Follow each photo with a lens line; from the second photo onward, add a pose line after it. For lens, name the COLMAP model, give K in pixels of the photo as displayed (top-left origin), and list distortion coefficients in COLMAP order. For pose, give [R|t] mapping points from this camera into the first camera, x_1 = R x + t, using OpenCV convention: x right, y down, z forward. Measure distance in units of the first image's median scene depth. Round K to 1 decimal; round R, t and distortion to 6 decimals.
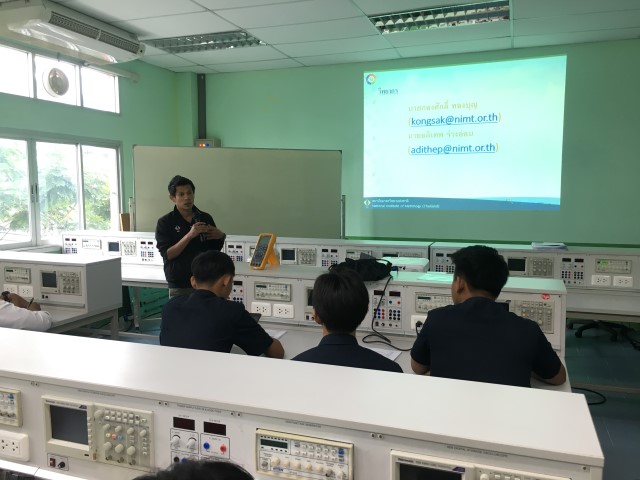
lens RADIAL K [[553.0, 0, 320.0], [0, 553.0, 240.0], [0, 0, 1]] dist [0.107947, -0.153541]
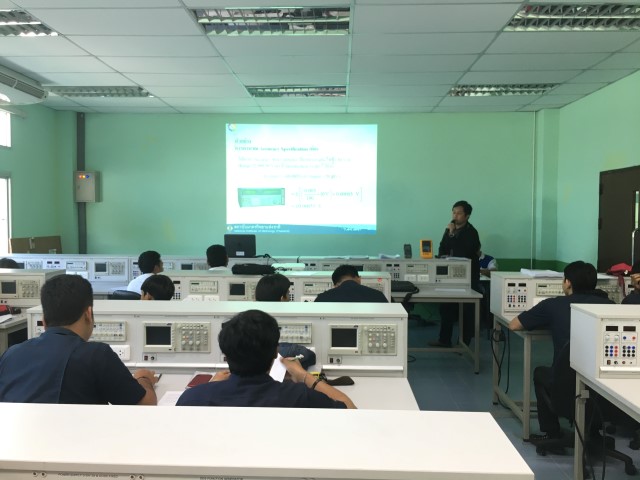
lens RADIAL K [[553.0, 0, 320.0], [0, 553.0, 240.0], [0, 0, 1]] dist [0.107947, -0.153541]
pose [[0.956073, -0.006996, 0.293044, -0.162936], [0.022151, 0.998581, -0.048432, 0.036206], [-0.292289, 0.052796, 0.954872, -0.346354]]
